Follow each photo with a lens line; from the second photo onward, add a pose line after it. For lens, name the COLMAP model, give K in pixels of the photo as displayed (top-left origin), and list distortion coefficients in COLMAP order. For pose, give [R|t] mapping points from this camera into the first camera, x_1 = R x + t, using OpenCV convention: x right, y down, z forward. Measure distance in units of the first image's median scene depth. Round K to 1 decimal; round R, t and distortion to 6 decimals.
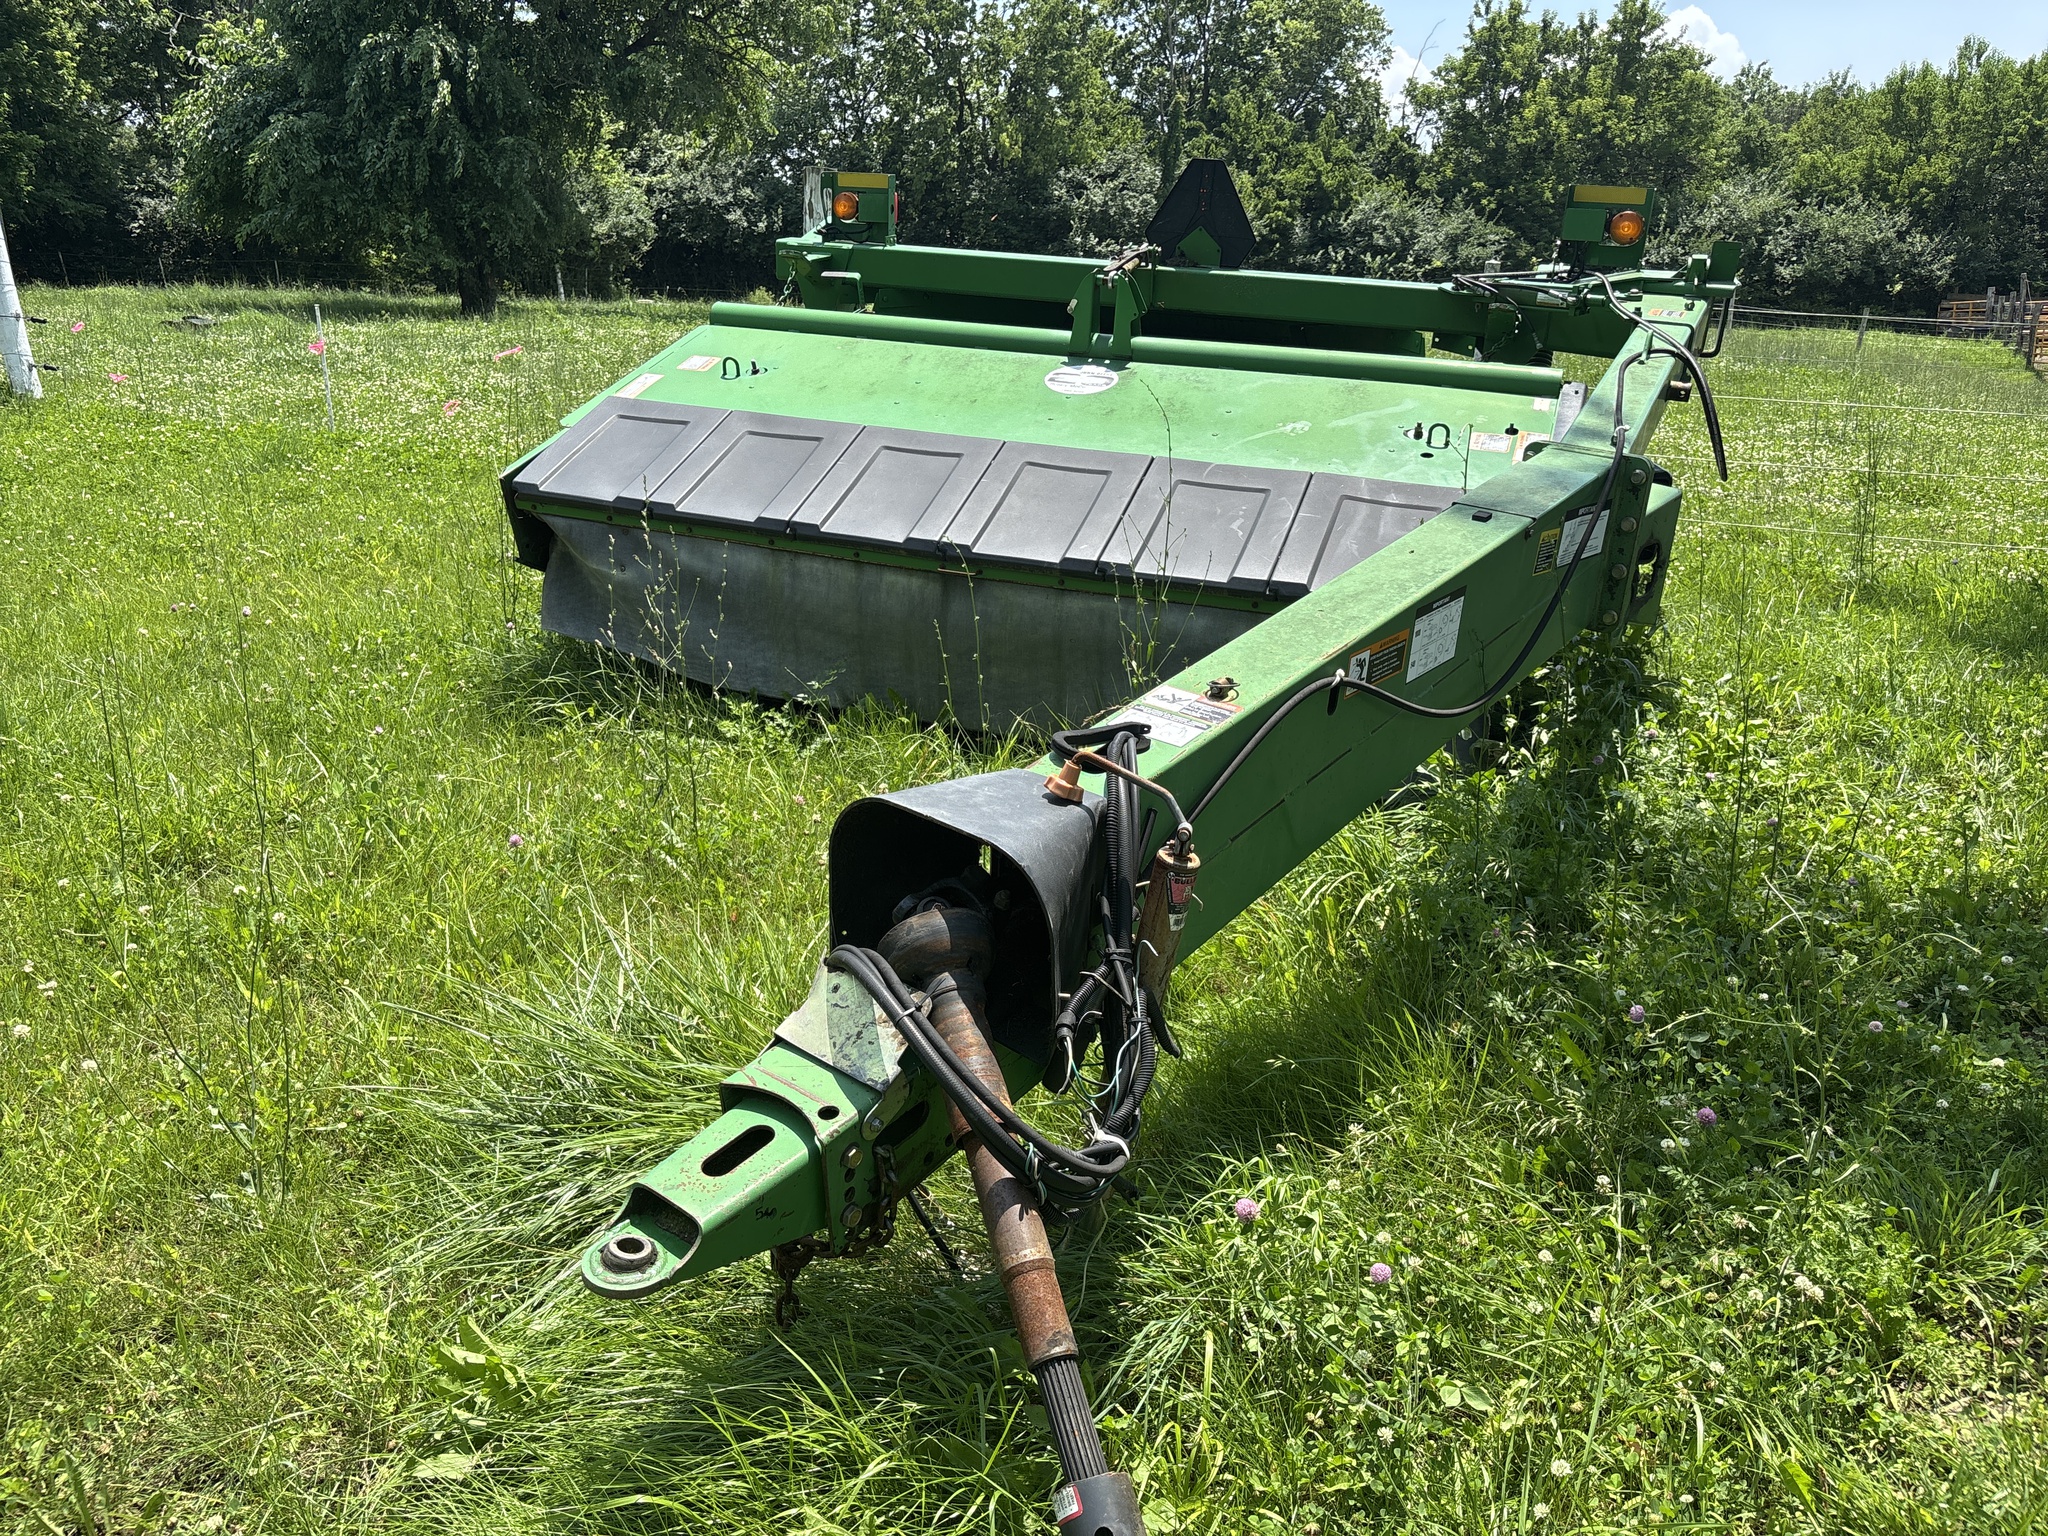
lens RADIAL K [[1613.3, 0, 1022.6], [0, 1613.3, 761.1], [0, 0, 1]] dist [0.038106, -0.043528]
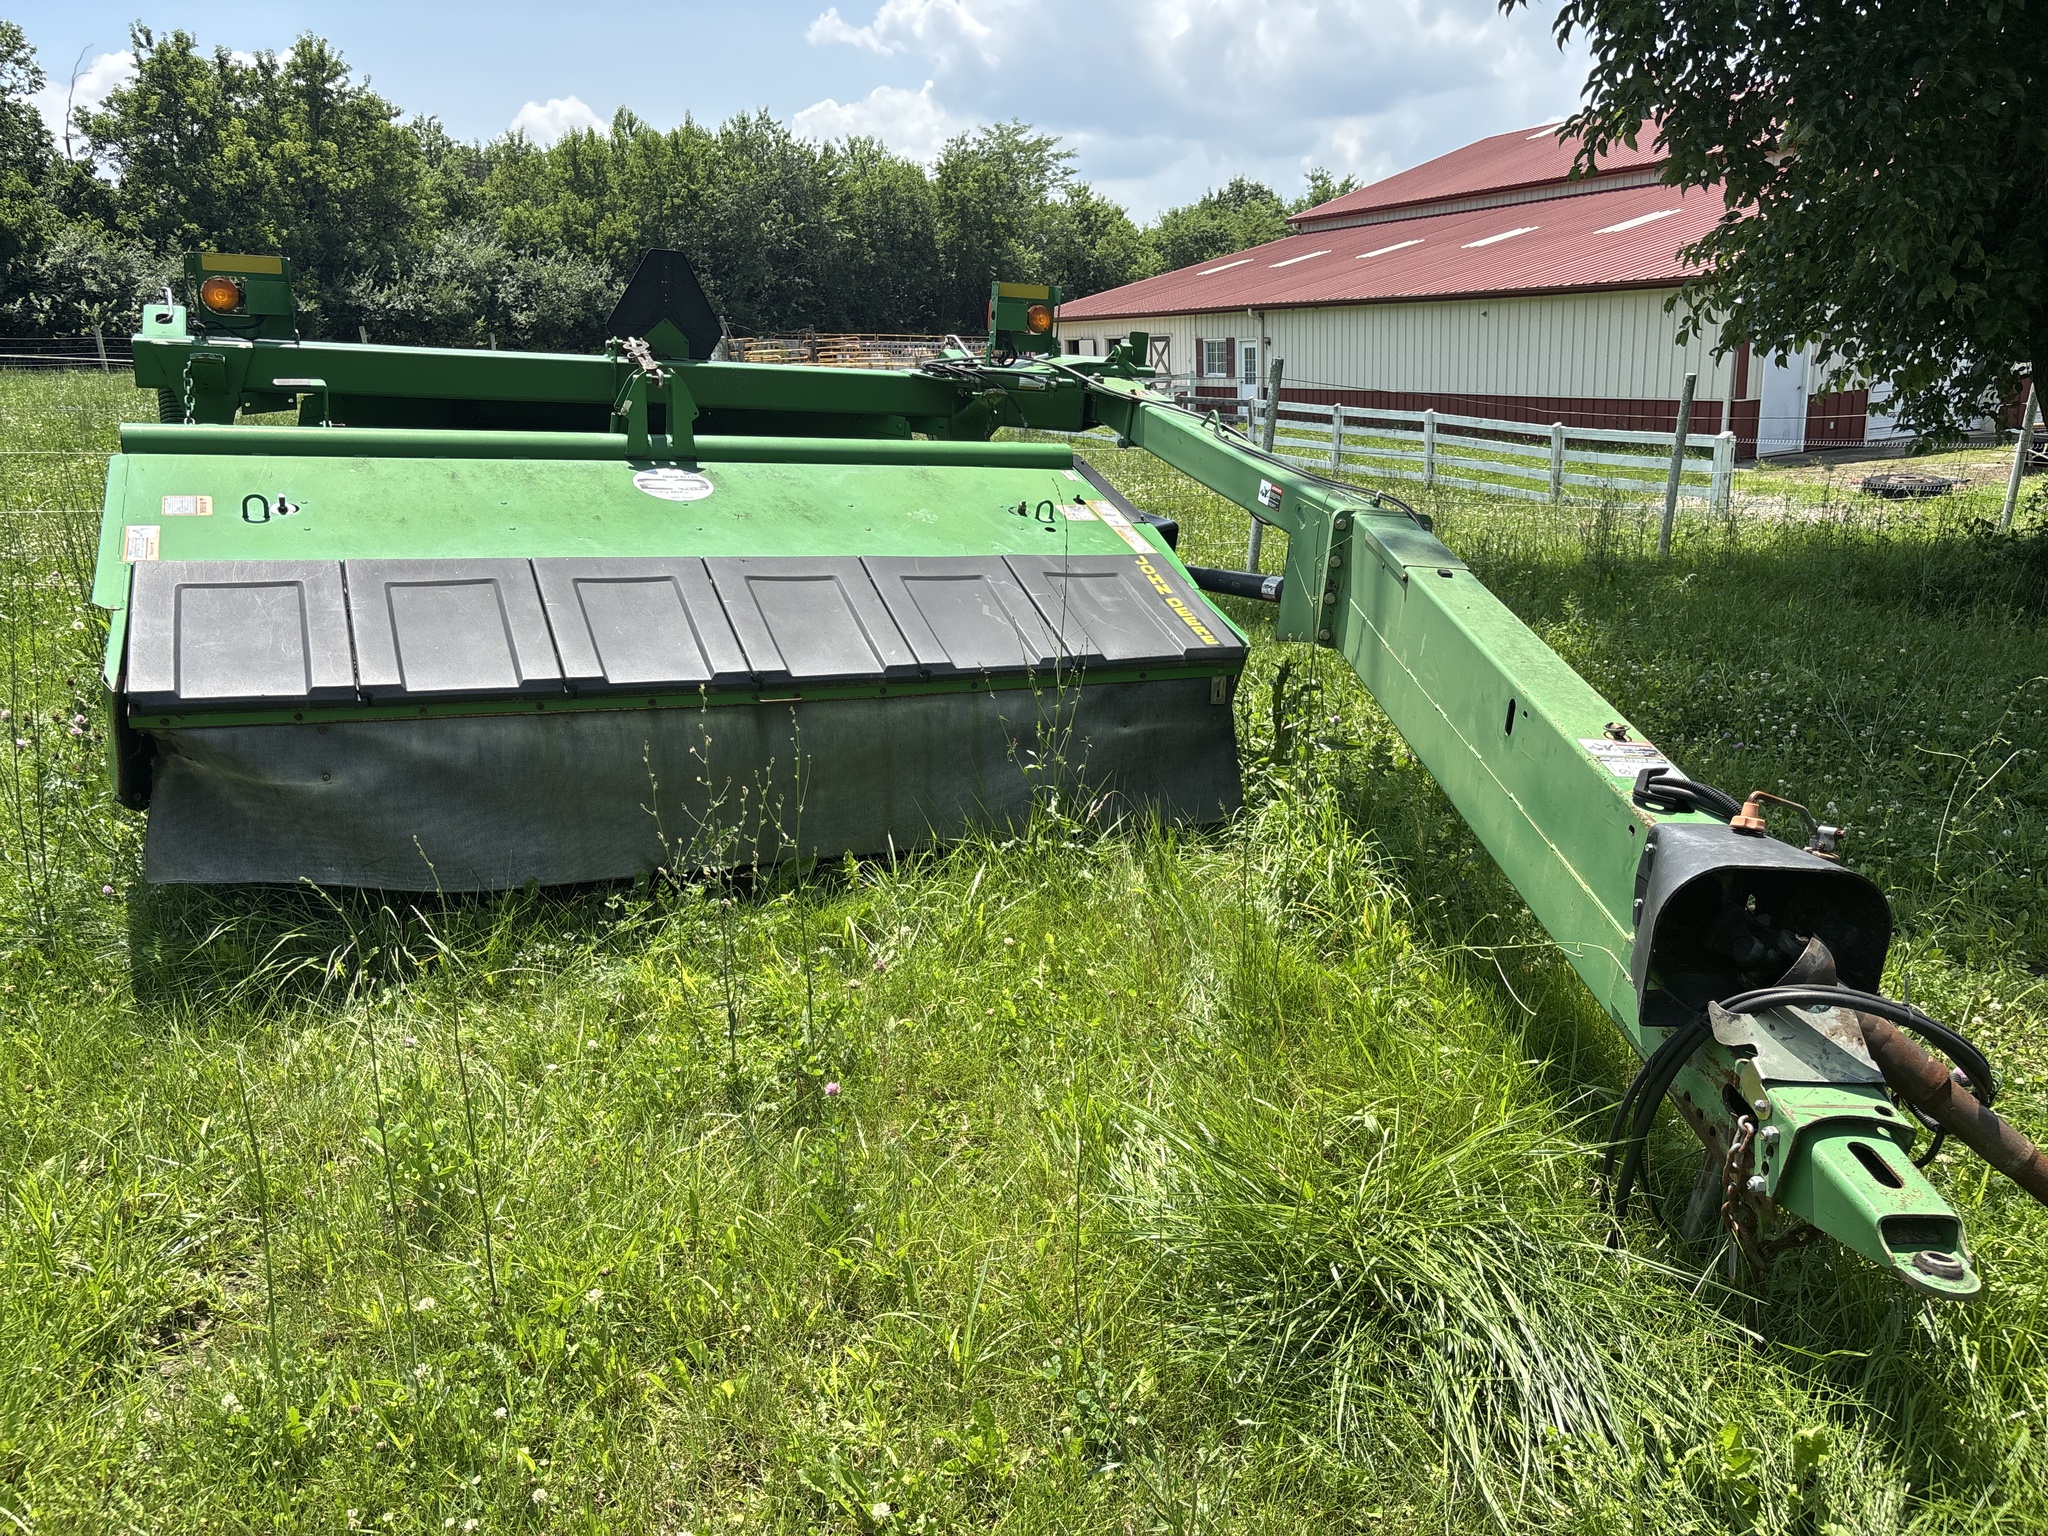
lens RADIAL K [[1613.3, 0, 1022.6], [0, 1613.3, 761.1], [0, 0, 1]] dist [0.038106, -0.043528]
pose [[0.716423, -0.196537, 0.669411, -0.059809], [0.211983, 0.975459, 0.059521, -0.013300], [-0.664681, 0.099261, 0.740504, 0.029882]]
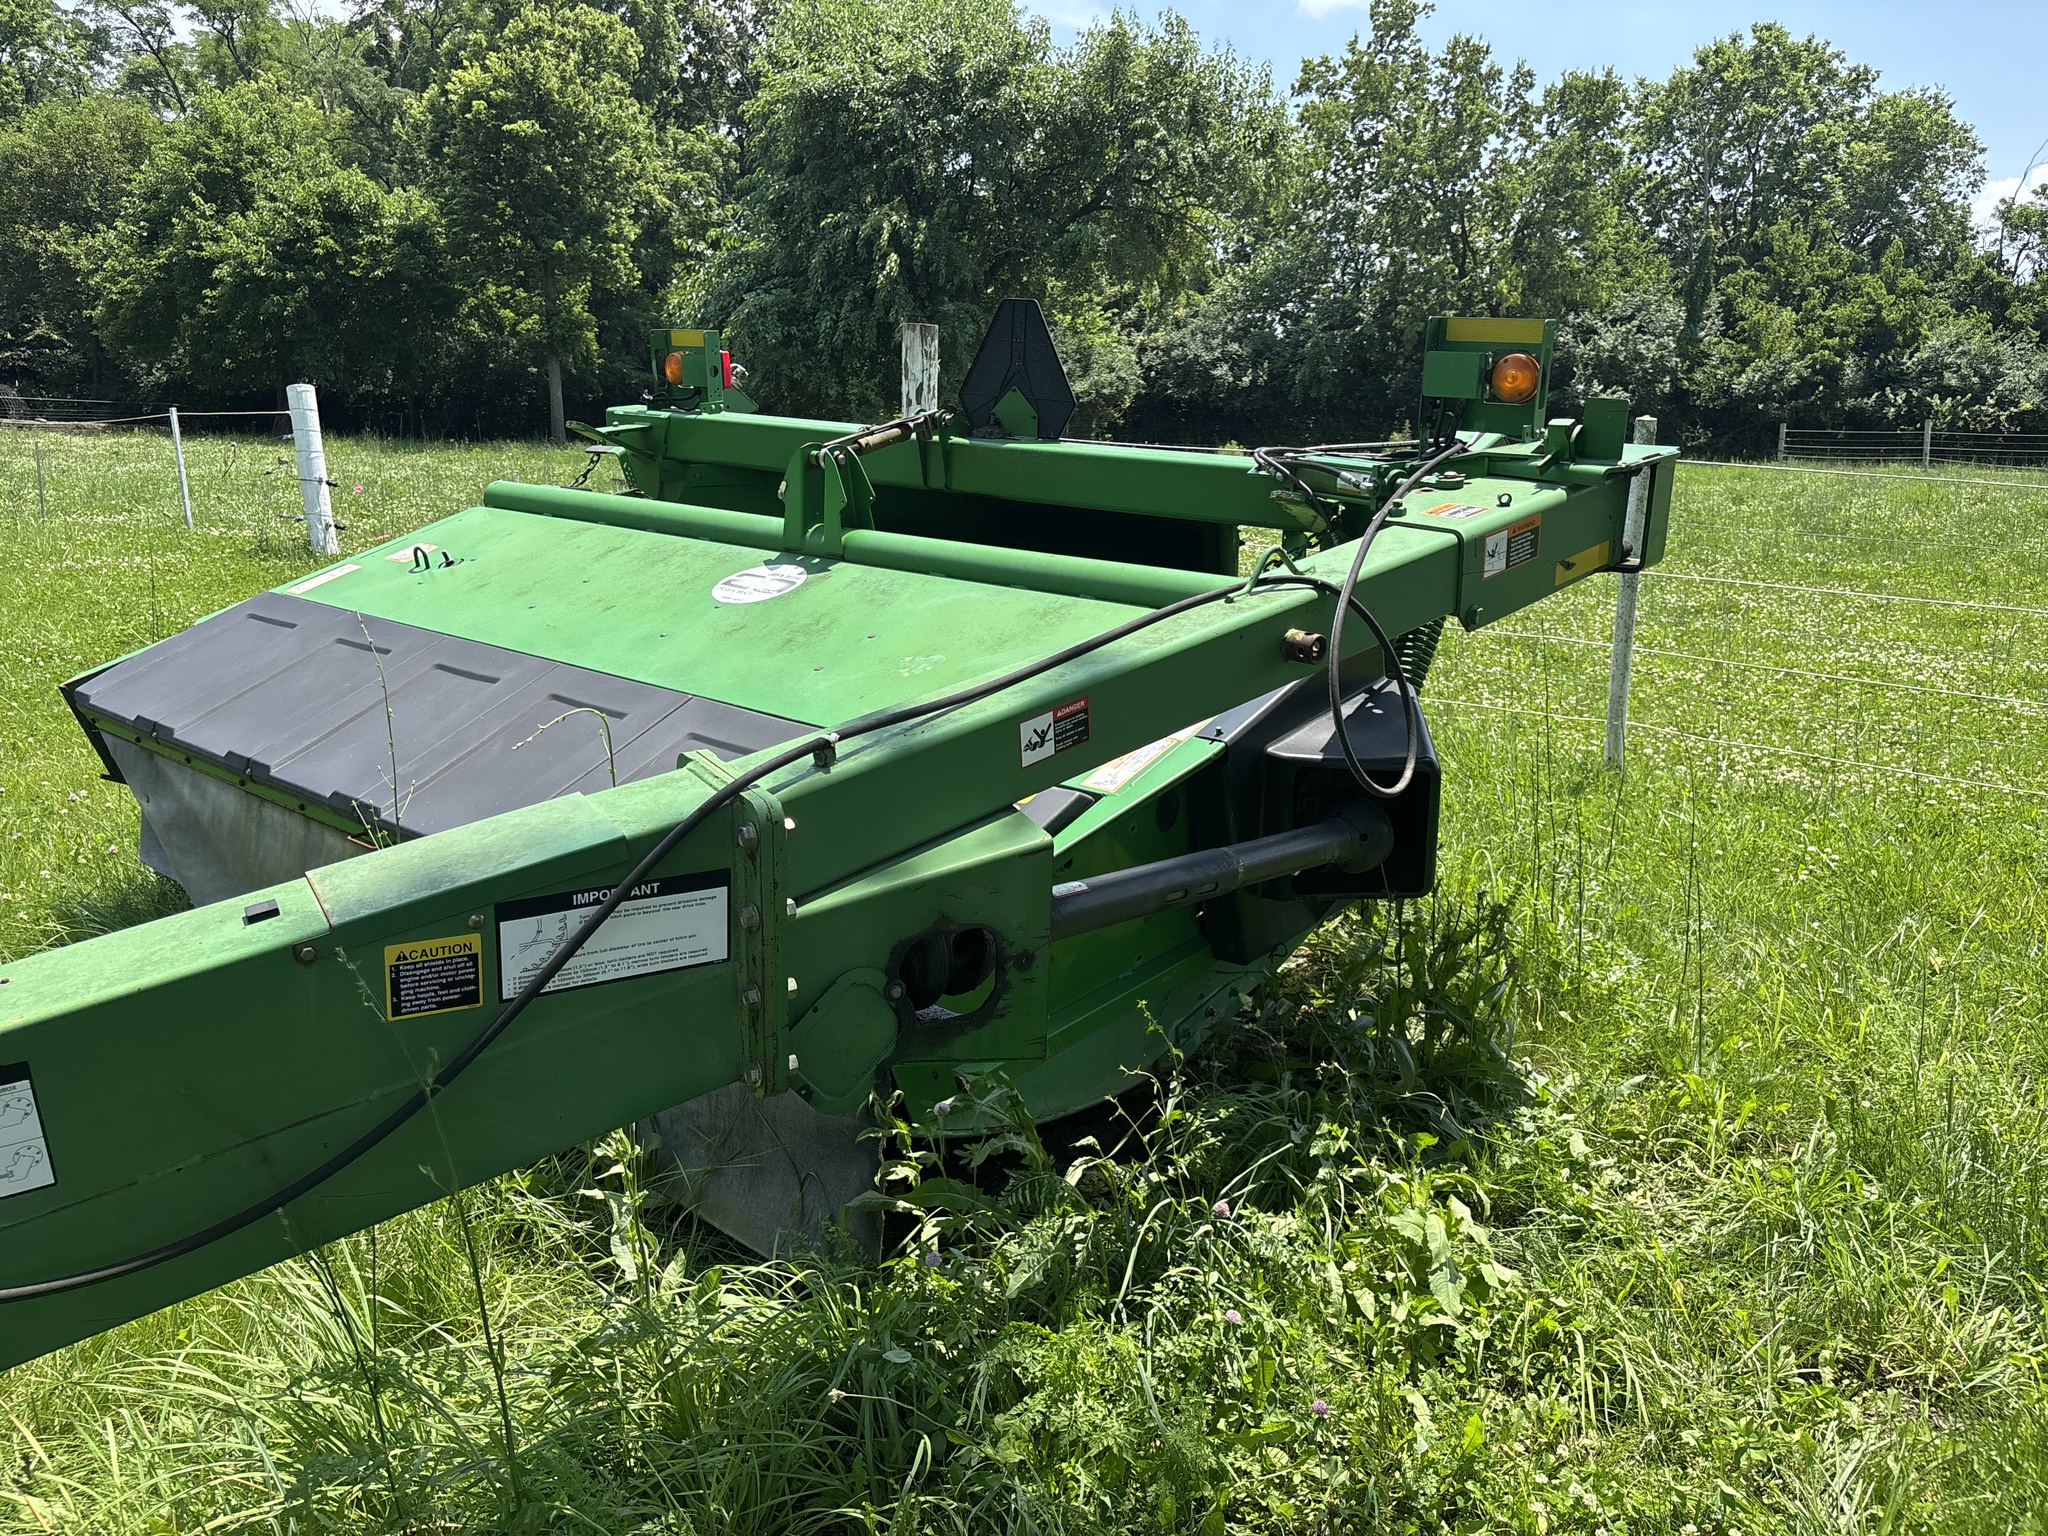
lens RADIAL K [[1613.3, 0, 1022.6], [0, 1613.3, 761.1], [0, 0, 1]] dist [0.038106, -0.043528]
pose [[0.941165, 0.058598, -0.332829, 0.052958], [-0.087224, 0.993604, -0.071715, -0.013590], [0.326498, 0.096527, 0.940256, 0.040929]]
